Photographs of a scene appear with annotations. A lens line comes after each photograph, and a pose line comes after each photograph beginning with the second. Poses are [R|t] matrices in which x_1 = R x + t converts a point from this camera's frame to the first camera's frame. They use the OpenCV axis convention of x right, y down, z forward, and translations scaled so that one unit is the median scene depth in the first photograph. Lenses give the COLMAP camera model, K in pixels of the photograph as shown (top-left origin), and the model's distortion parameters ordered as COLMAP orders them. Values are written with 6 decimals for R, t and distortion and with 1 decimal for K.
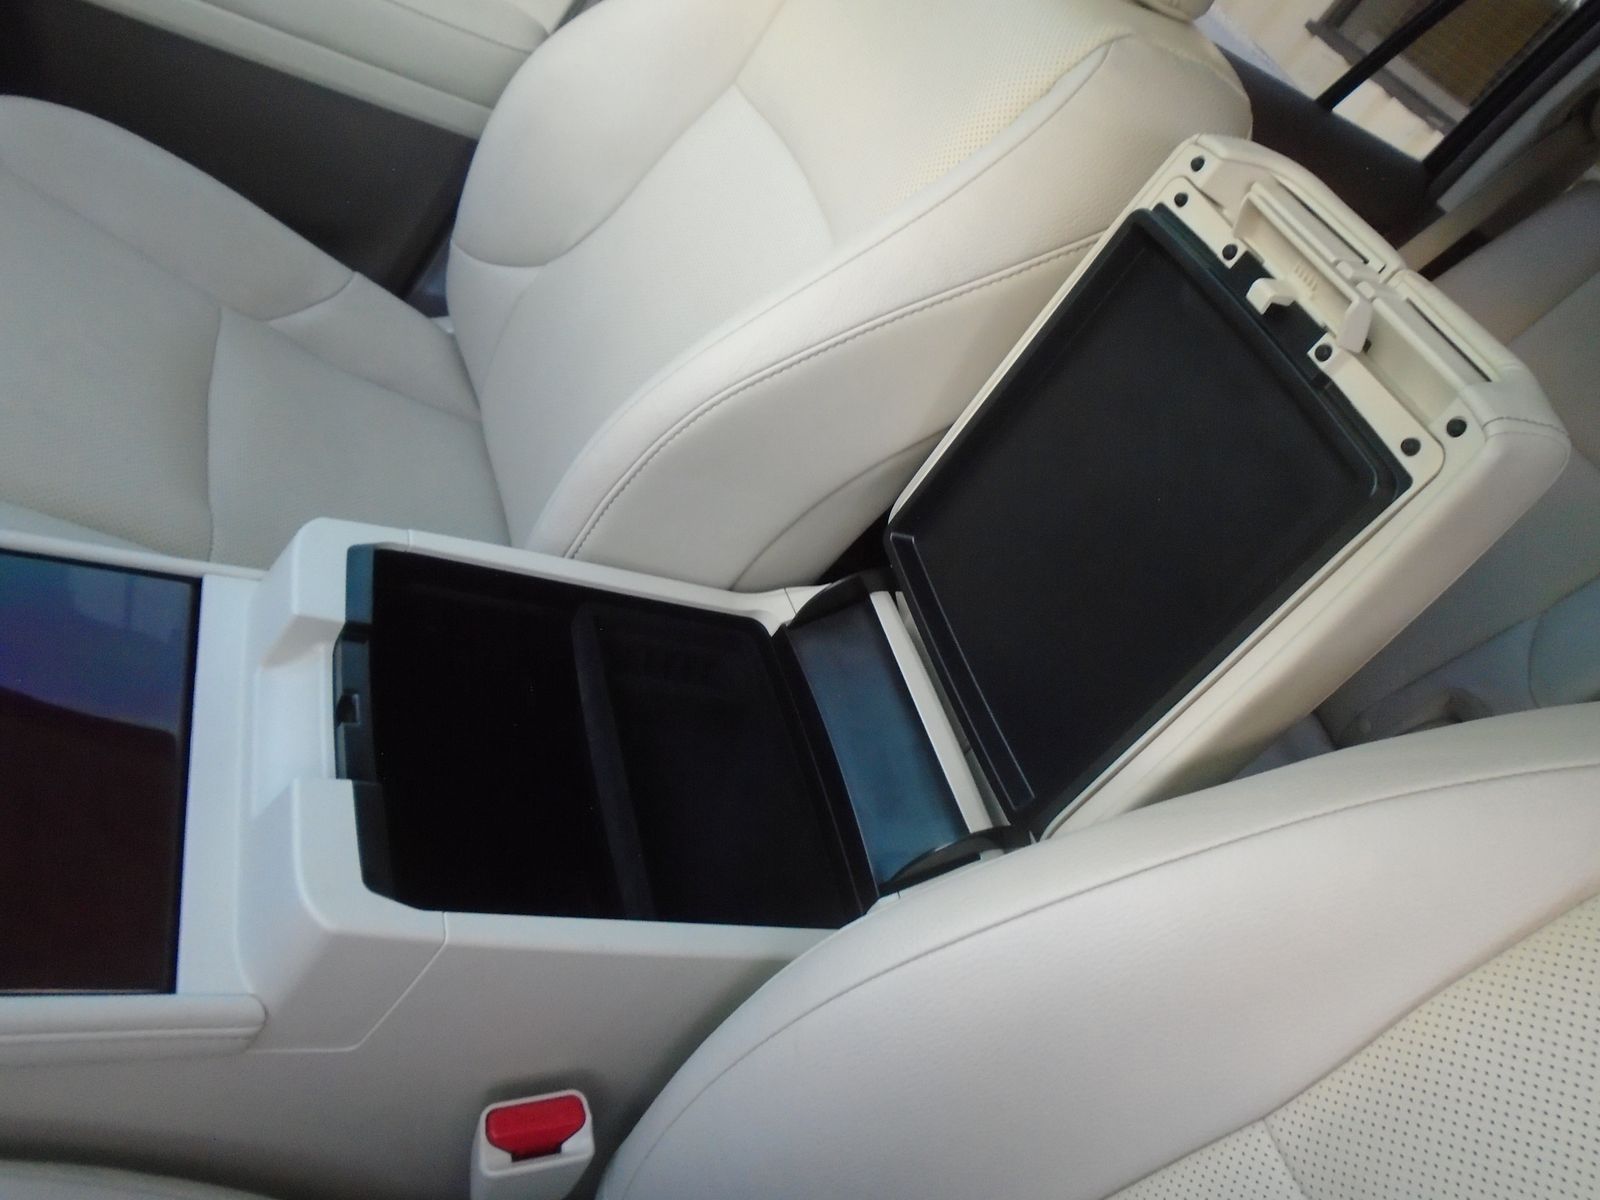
lens RADIAL K [[1235.0, 0, 802.7], [0, 1235.0, 591.2], [0, 0, 1]] dist [0.006039, 0.003770]
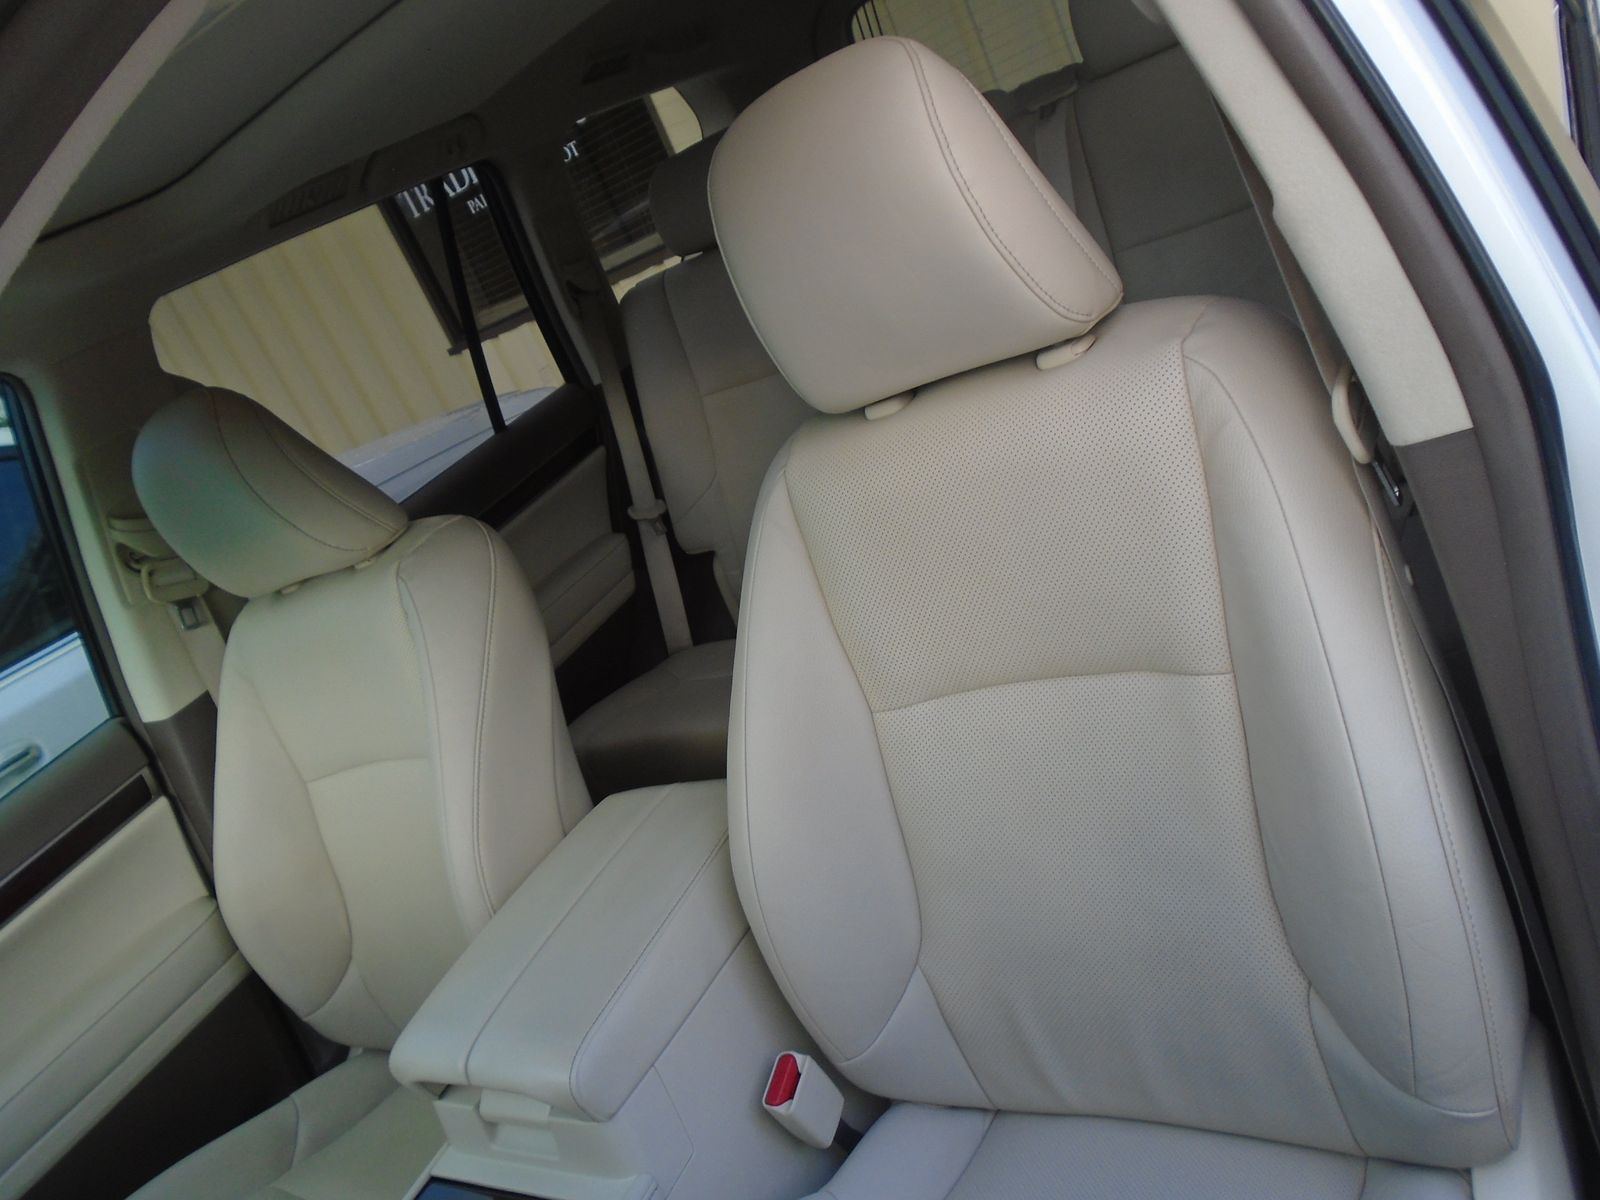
lens RADIAL K [[1246.5, 0, 800.7], [0, 1246.5, 549.5], [0, 0, 1]] dist [0.005401, 0.004554]
pose [[0.369547, -0.879285, 0.300488, -0.062465], [0.928827, 0.358859, -0.092202, 0.306396], [-0.026761, 0.313174, 0.949319, -0.892842]]
